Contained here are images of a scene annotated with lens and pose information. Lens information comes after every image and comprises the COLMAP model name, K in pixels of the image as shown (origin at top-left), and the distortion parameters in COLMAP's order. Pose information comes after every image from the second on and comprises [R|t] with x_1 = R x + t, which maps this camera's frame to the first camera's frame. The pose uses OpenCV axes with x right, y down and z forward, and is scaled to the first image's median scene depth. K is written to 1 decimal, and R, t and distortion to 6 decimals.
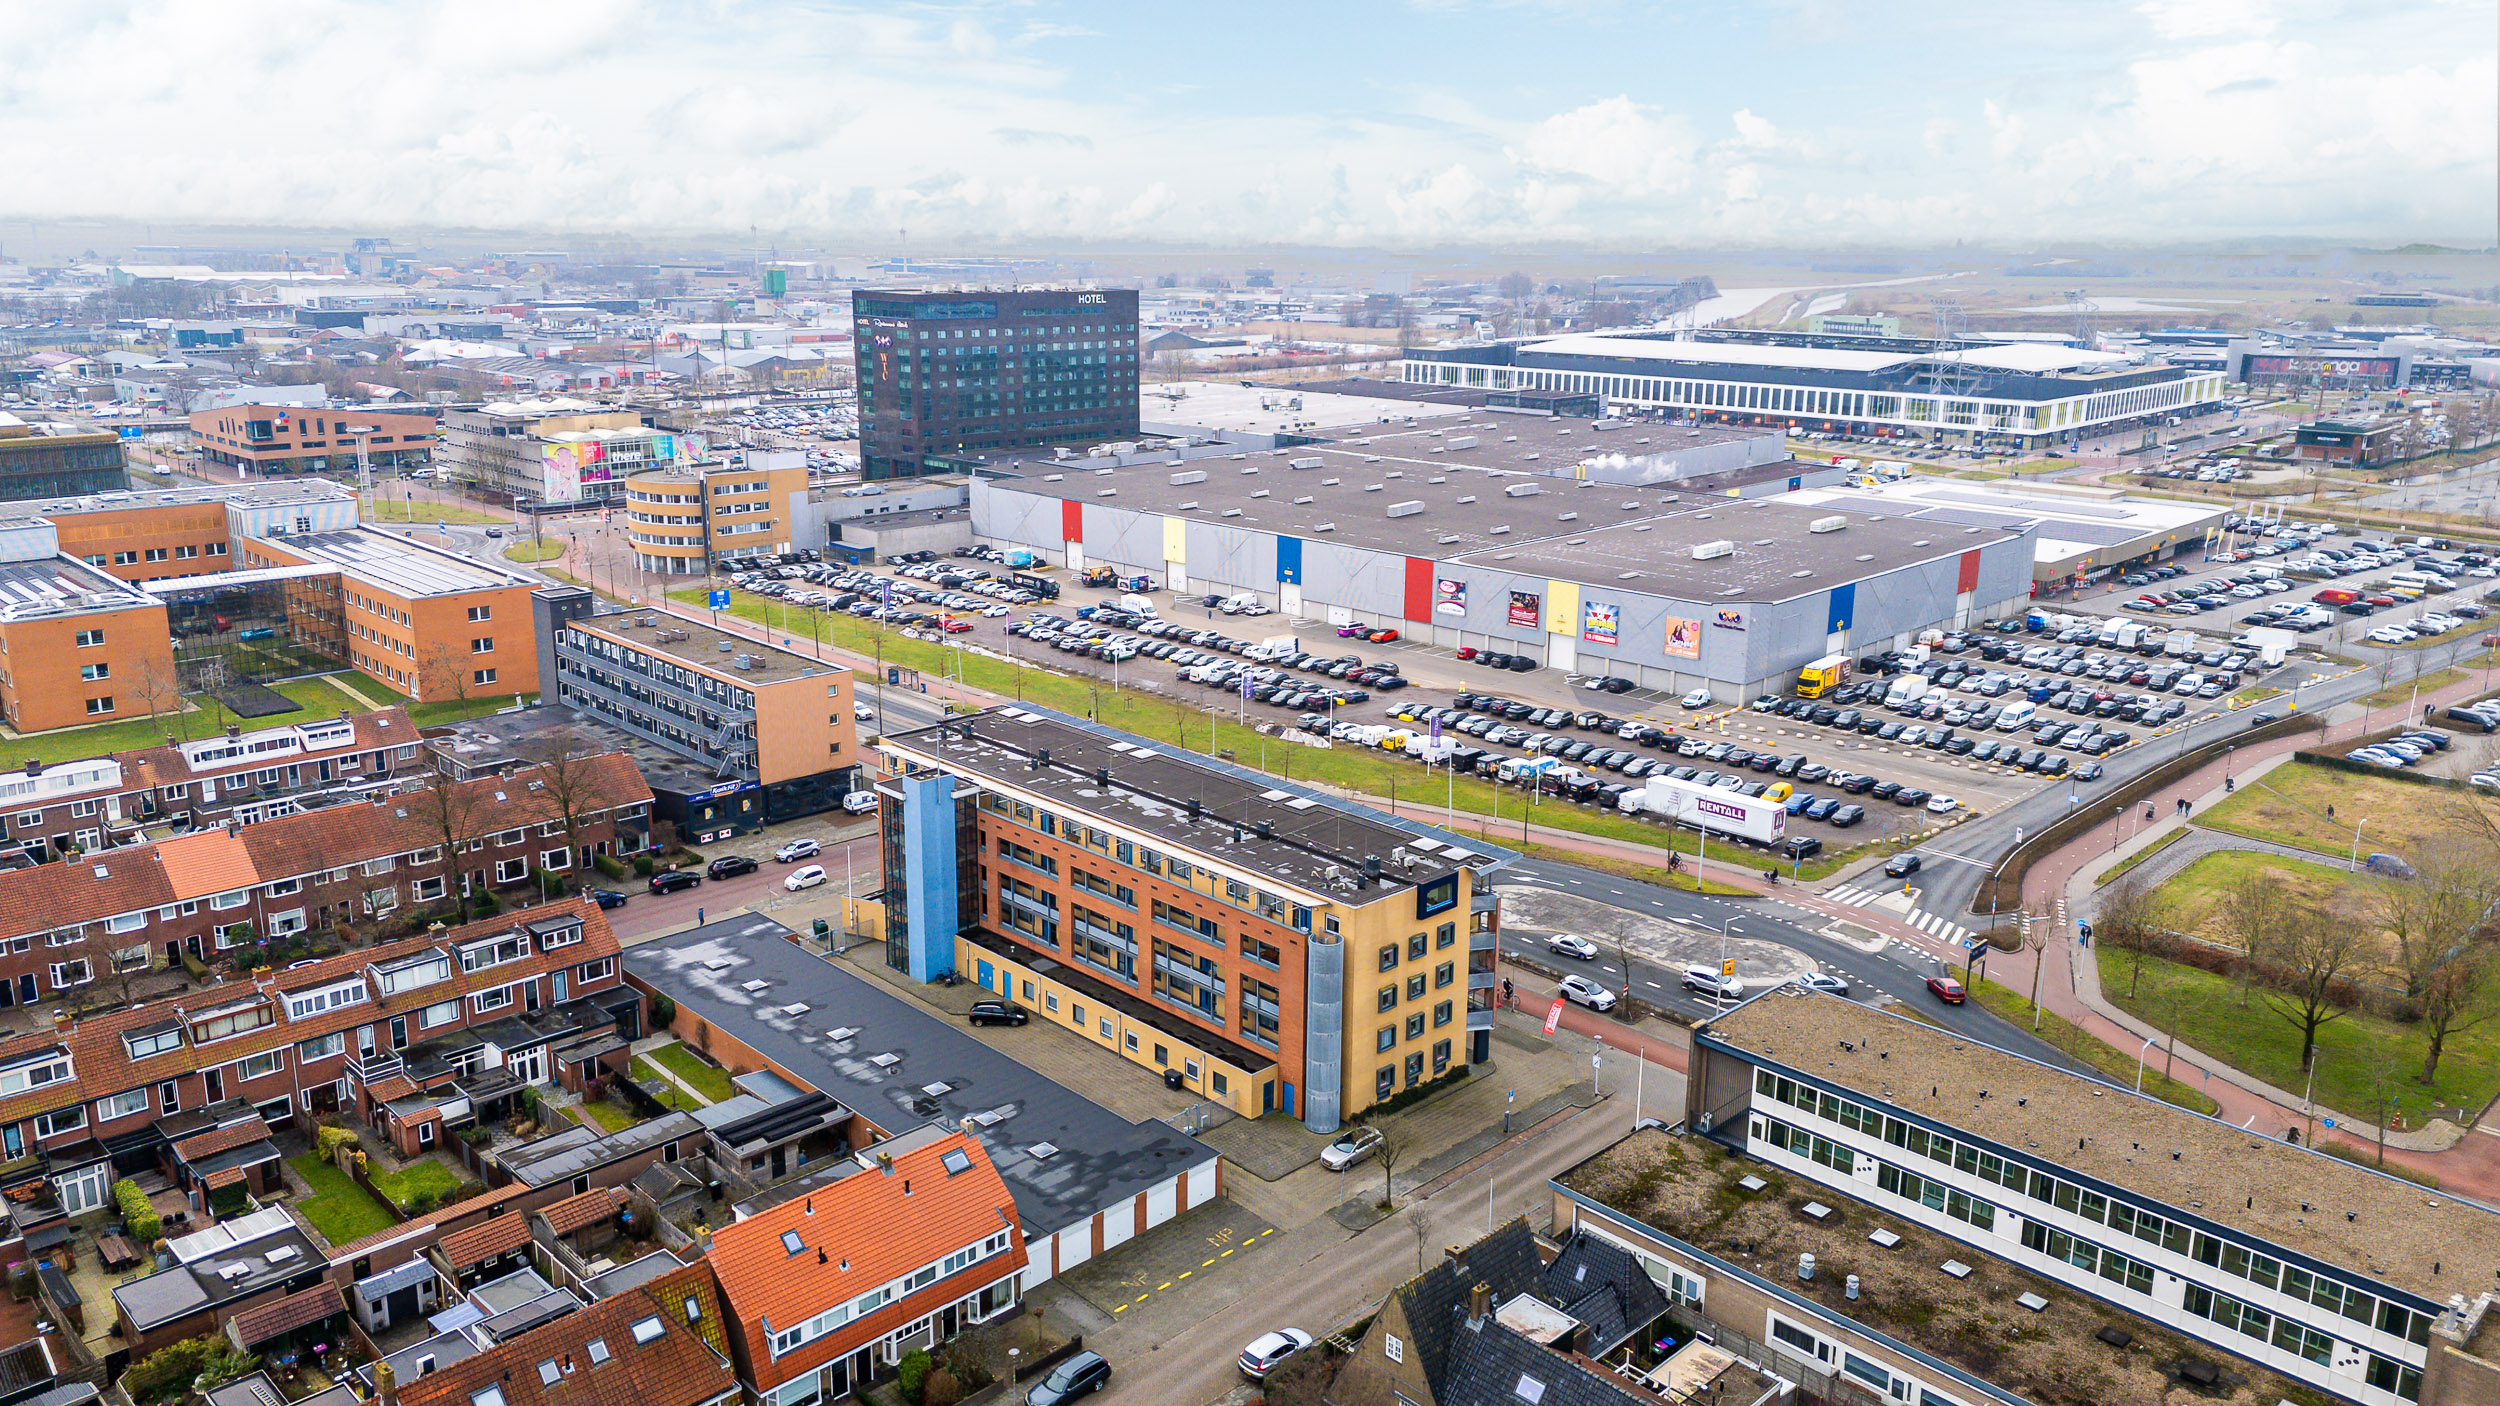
lens RADIAL K [[1821.9, 0, 1250.0], [0, 1821.9, 703.0], [0, 0, 1]] dist [0.079939, -0.079387]
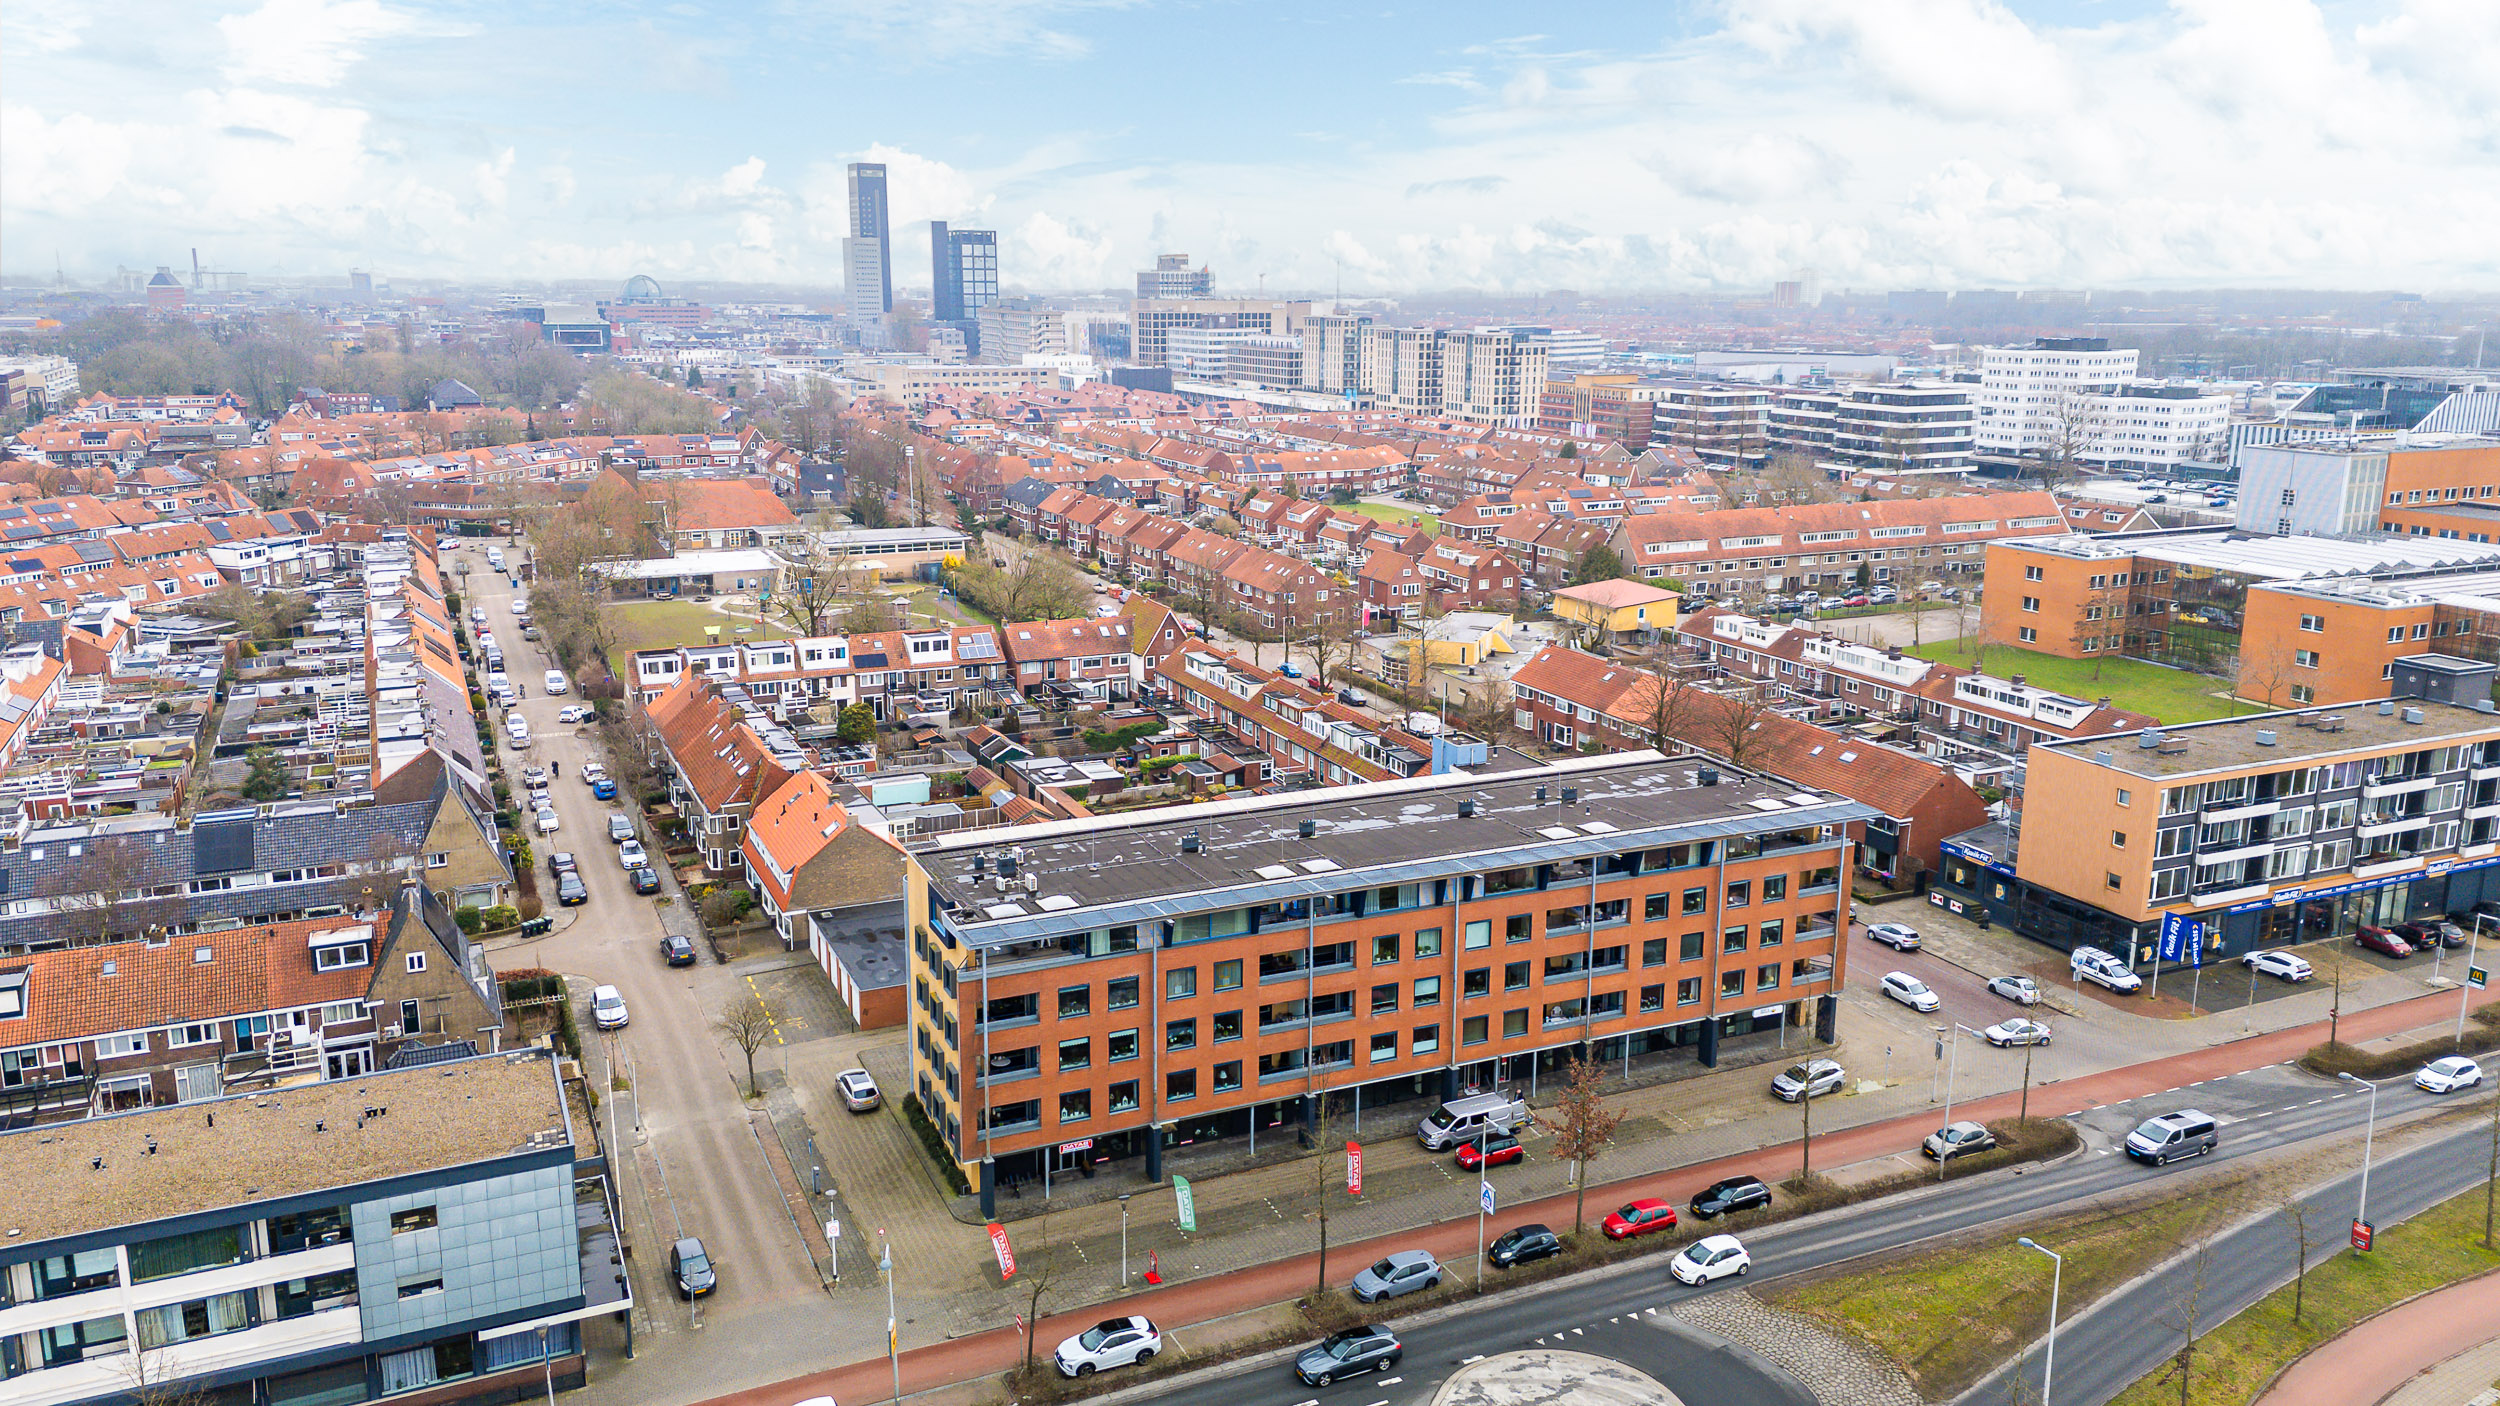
lens RADIAL K [[1821.9, 0, 1250.0], [0, 1821.9, 703.0], [0, 0, 1]] dist [0.079939, -0.079387]
pose [[-0.337046, 0.201547, -0.919662, 0.630648], [-0.250100, 0.922555, 0.293840, -0.199144], [0.907662, 0.329045, -0.260536, 1.083402]]
